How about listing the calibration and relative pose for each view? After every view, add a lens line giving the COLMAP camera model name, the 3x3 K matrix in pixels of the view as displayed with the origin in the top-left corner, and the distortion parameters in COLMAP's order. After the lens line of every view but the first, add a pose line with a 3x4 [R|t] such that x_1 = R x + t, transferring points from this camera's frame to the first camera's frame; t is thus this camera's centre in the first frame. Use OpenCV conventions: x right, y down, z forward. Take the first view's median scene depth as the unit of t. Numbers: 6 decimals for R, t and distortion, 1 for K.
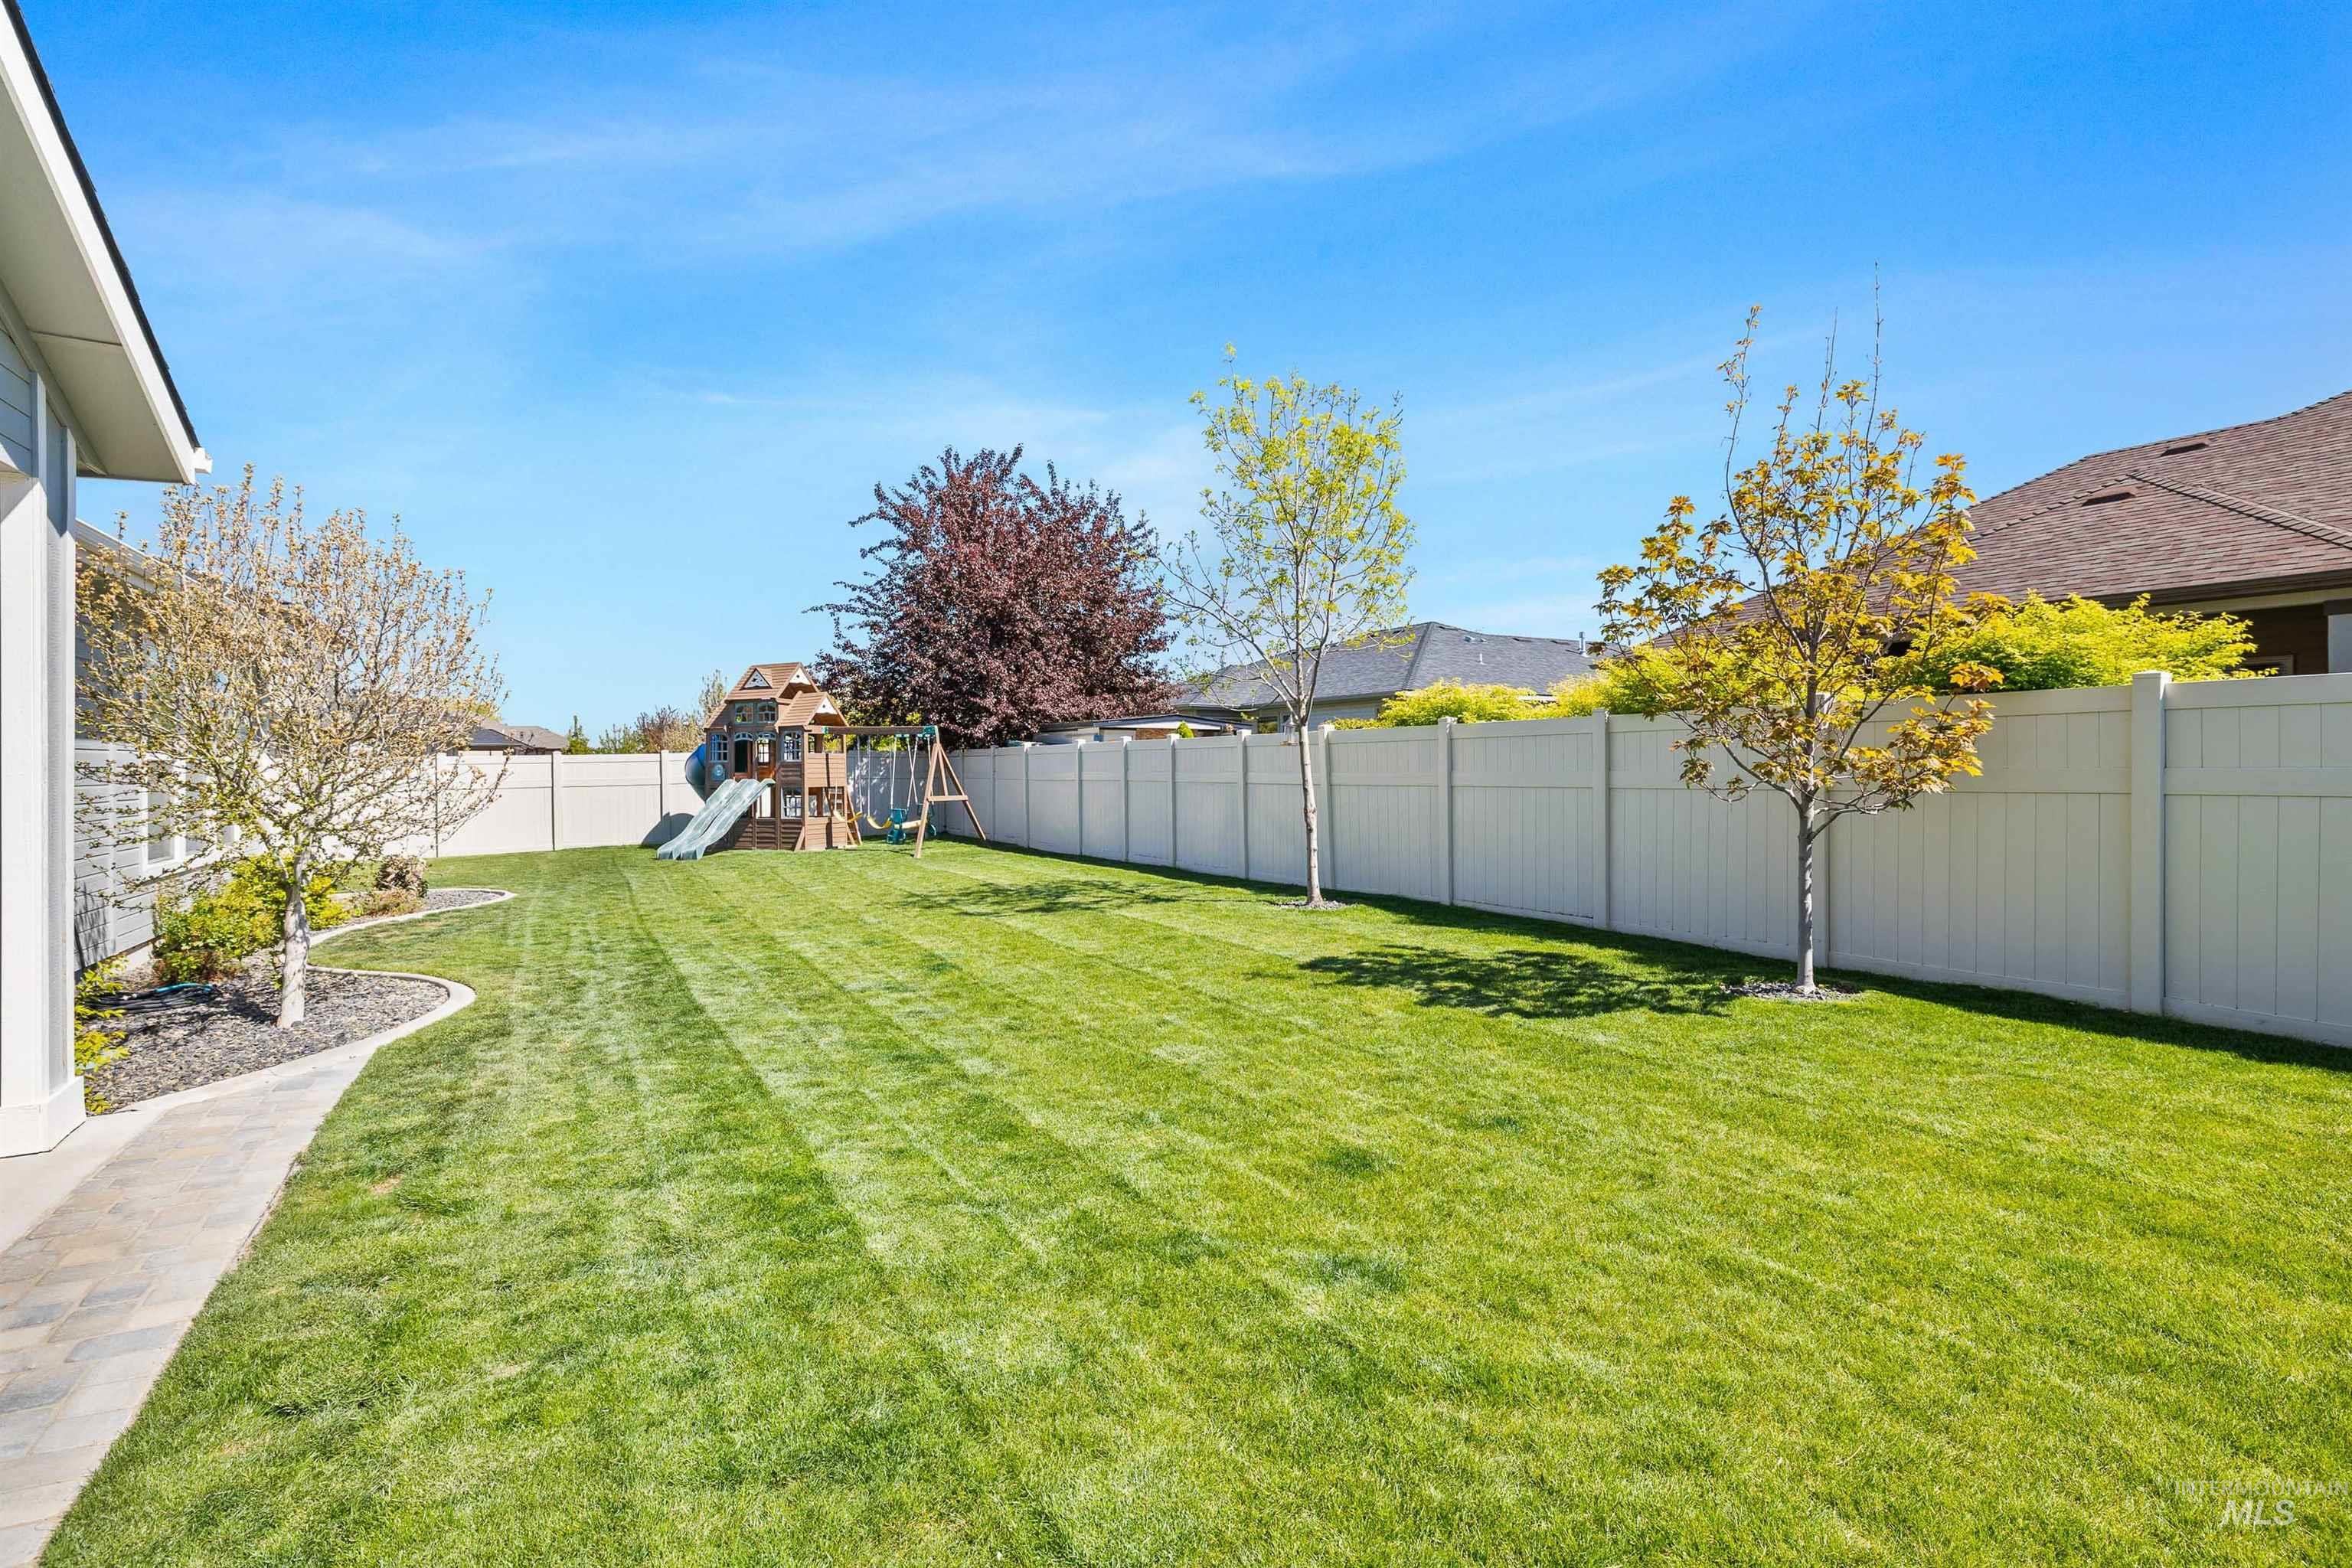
lens RADIAL K [[1132.1, 0, 1173.6], [0, 1132.1, 785.3], [0, 0, 1]] dist [-0.007398, -0.000188]
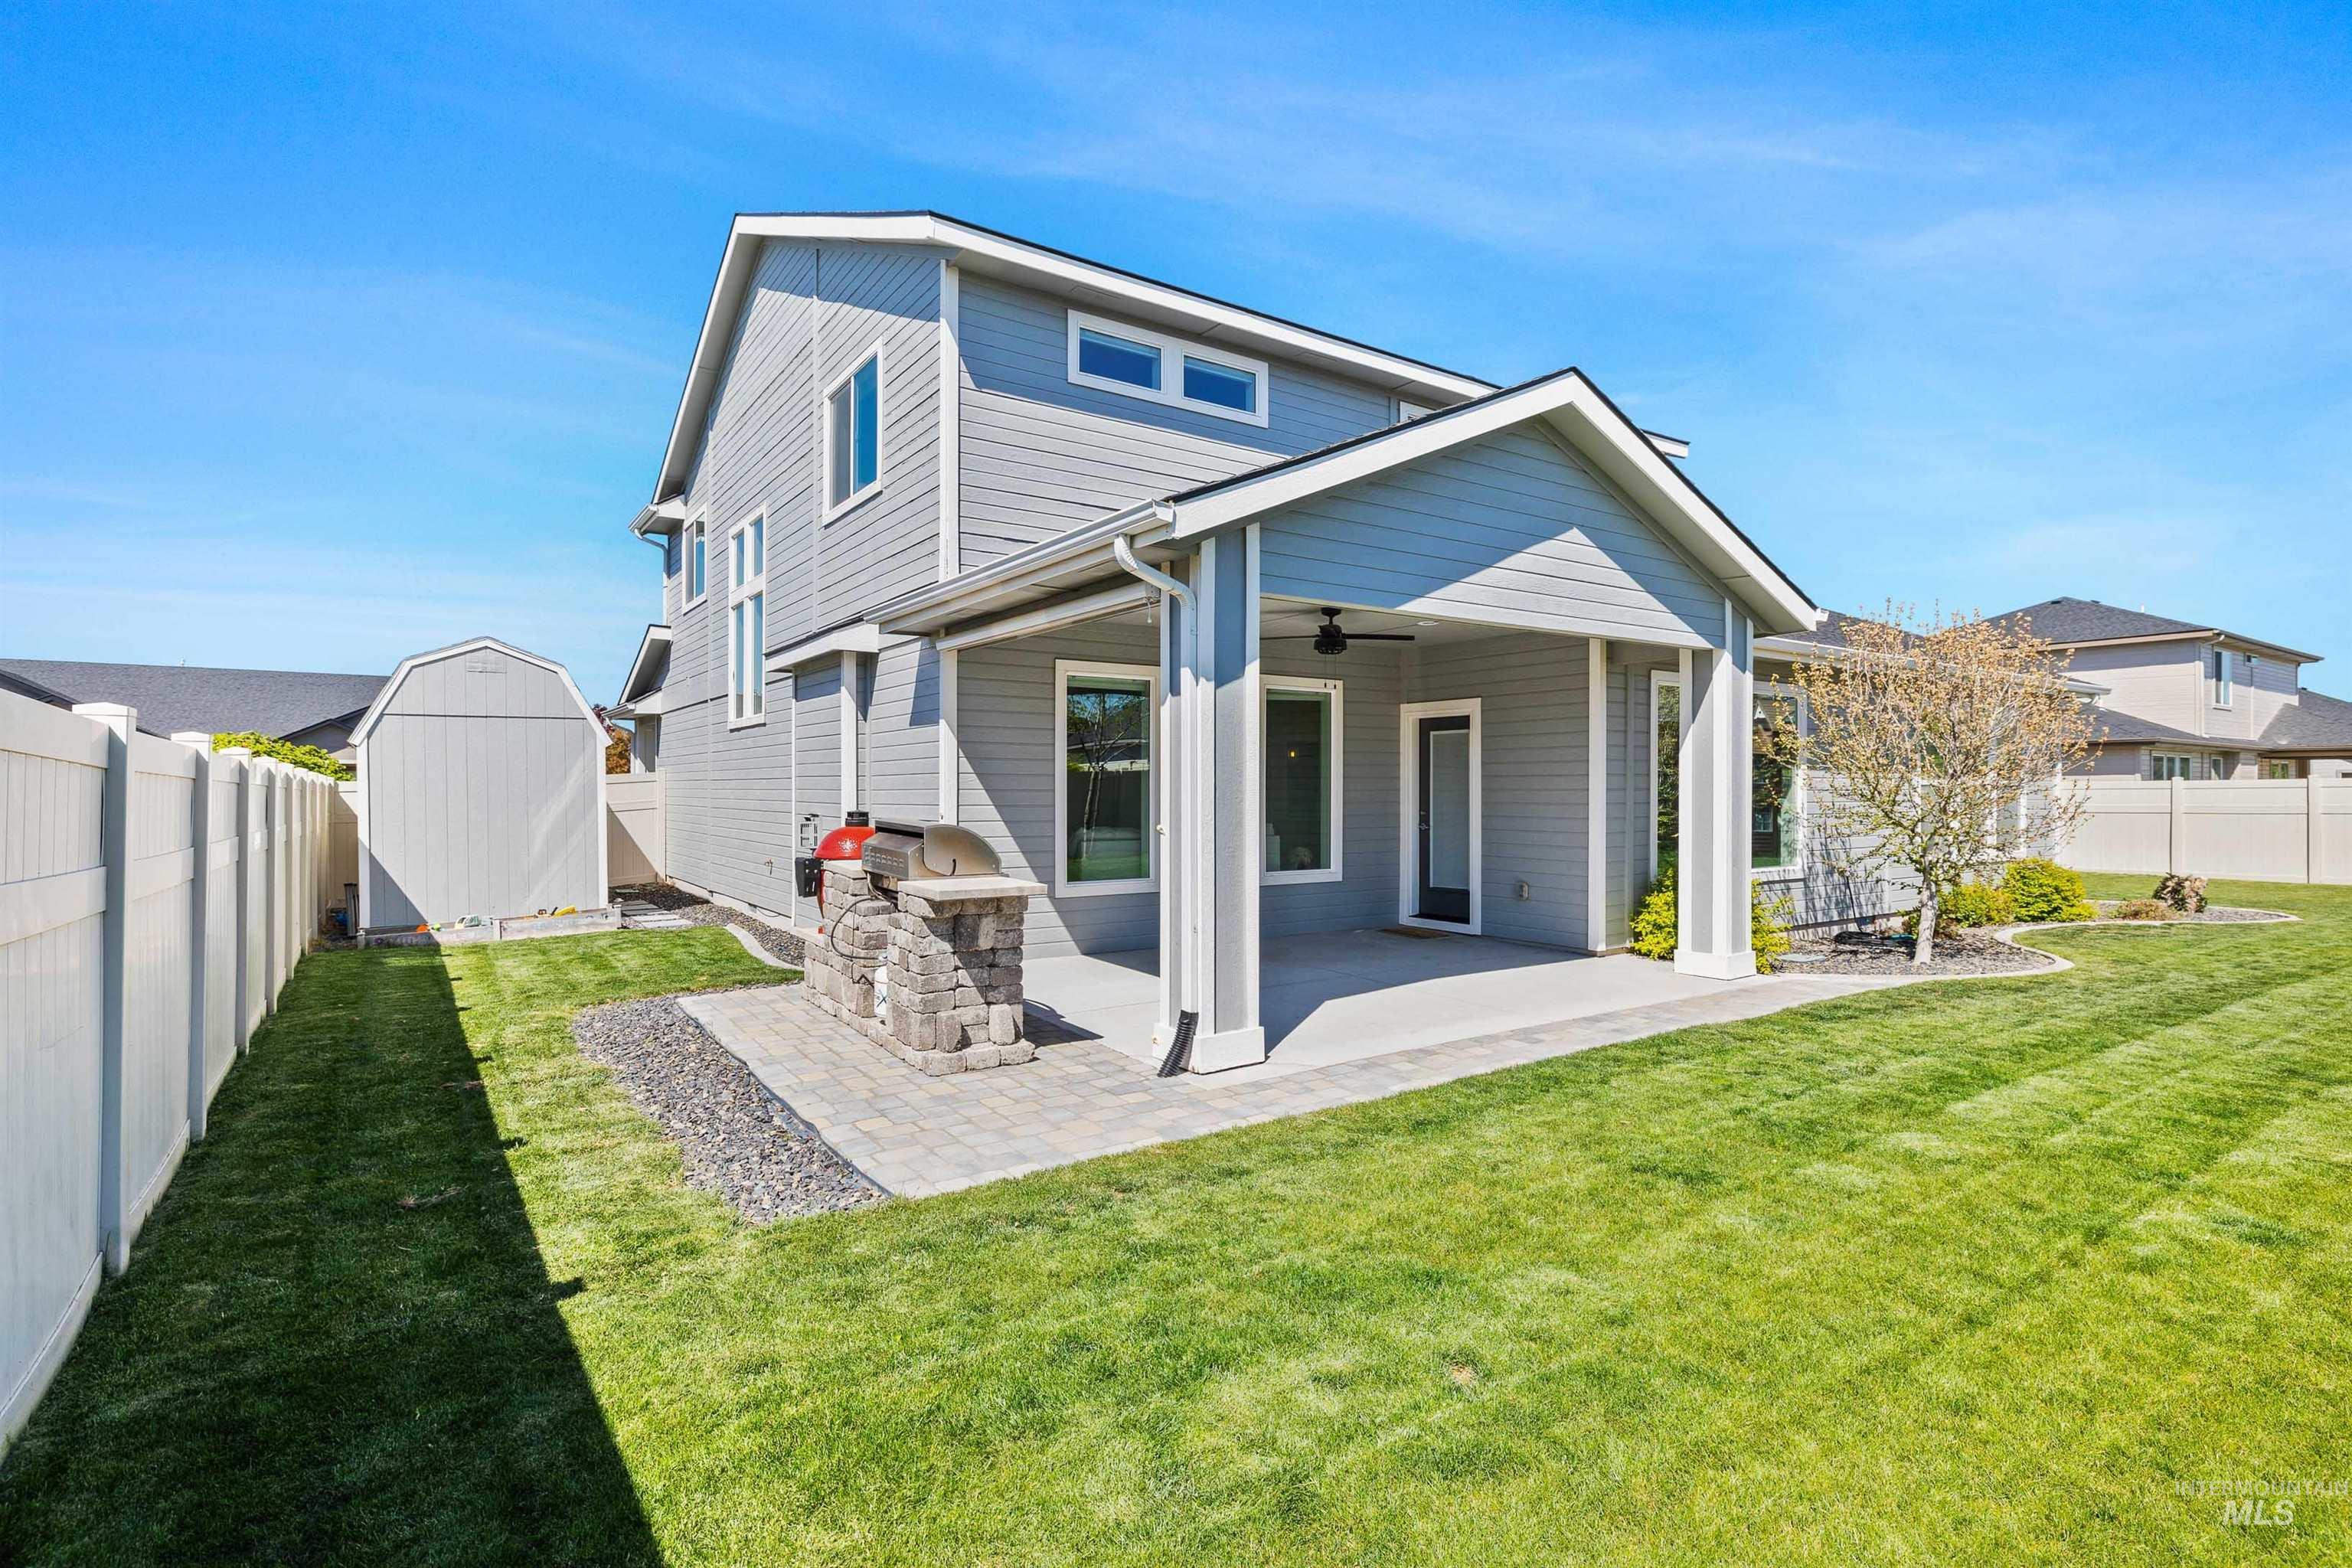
lens RADIAL K [[1132.1, 0, 1172.3], [0, 1132.1, 794.6], [0, 0, 1]] dist [-0.007398, -0.000188]
pose [[0.073224, 0.003569, -0.997309, 0.976898], [-0.015534, 0.999876, 0.002437, 0.000915], [0.997195, 0.015313, 0.073270, -0.150775]]
